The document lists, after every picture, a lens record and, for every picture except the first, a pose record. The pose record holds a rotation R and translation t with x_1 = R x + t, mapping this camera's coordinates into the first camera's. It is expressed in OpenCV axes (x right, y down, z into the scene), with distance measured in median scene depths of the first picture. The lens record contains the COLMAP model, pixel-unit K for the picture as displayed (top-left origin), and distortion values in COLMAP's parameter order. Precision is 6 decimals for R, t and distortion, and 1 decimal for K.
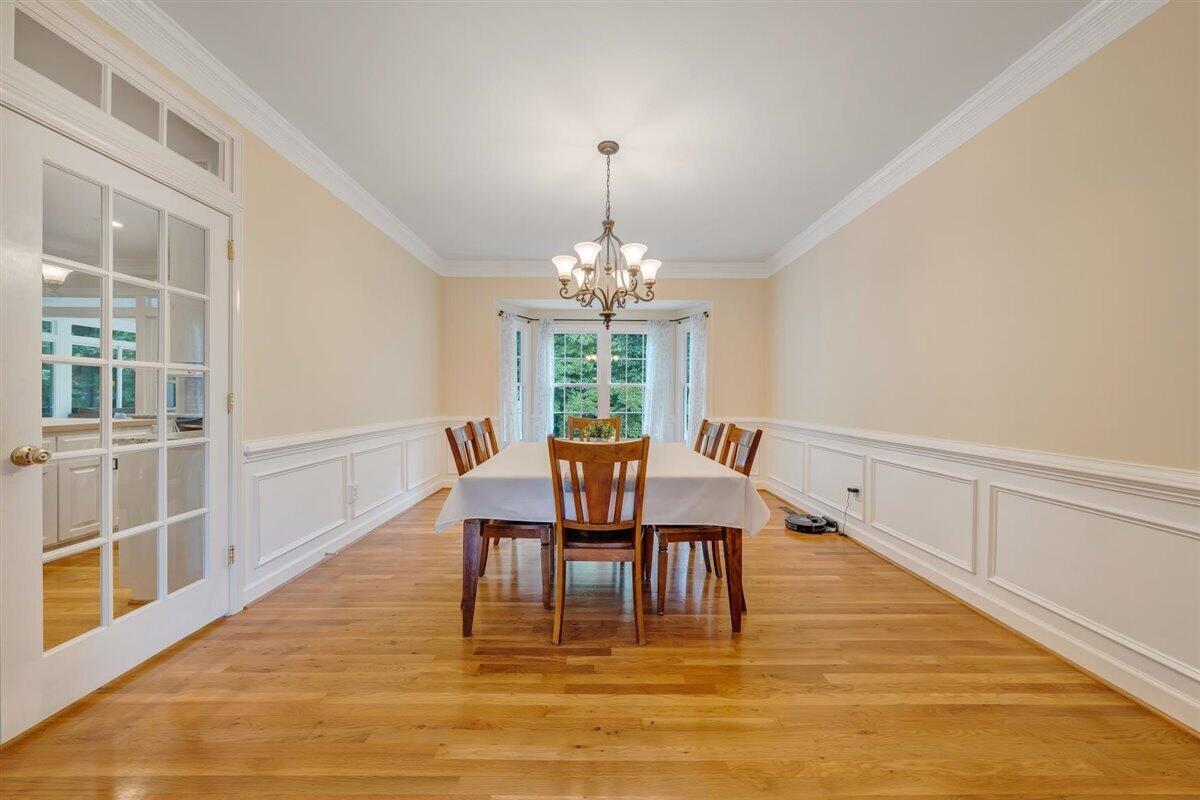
lens RADIAL K [[410.8, 0, 634.9], [0, 410.8, 400.3], [0, 0, 1]] dist [-0.004354, 0.000016]
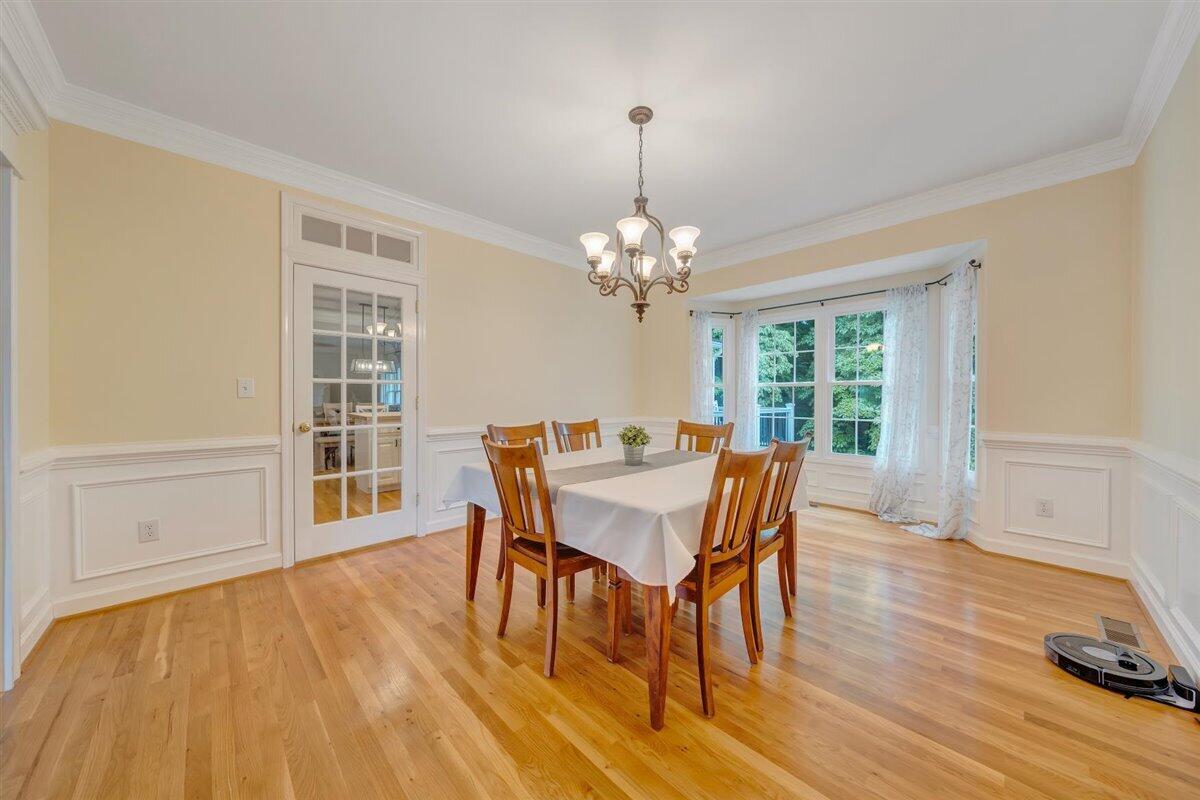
lens RADIAL K [[410.8, 0, 552.0], [0, 410.8, 400.1], [0, 0, 1]] dist [-0.004354, 0.000016]
pose [[0.665404, -0.001536, -0.746481, 0.591155], [-0.003608, 0.999980, -0.005274, 0.001439], [0.746474, 0.006203, 0.665385, 0.353703]]
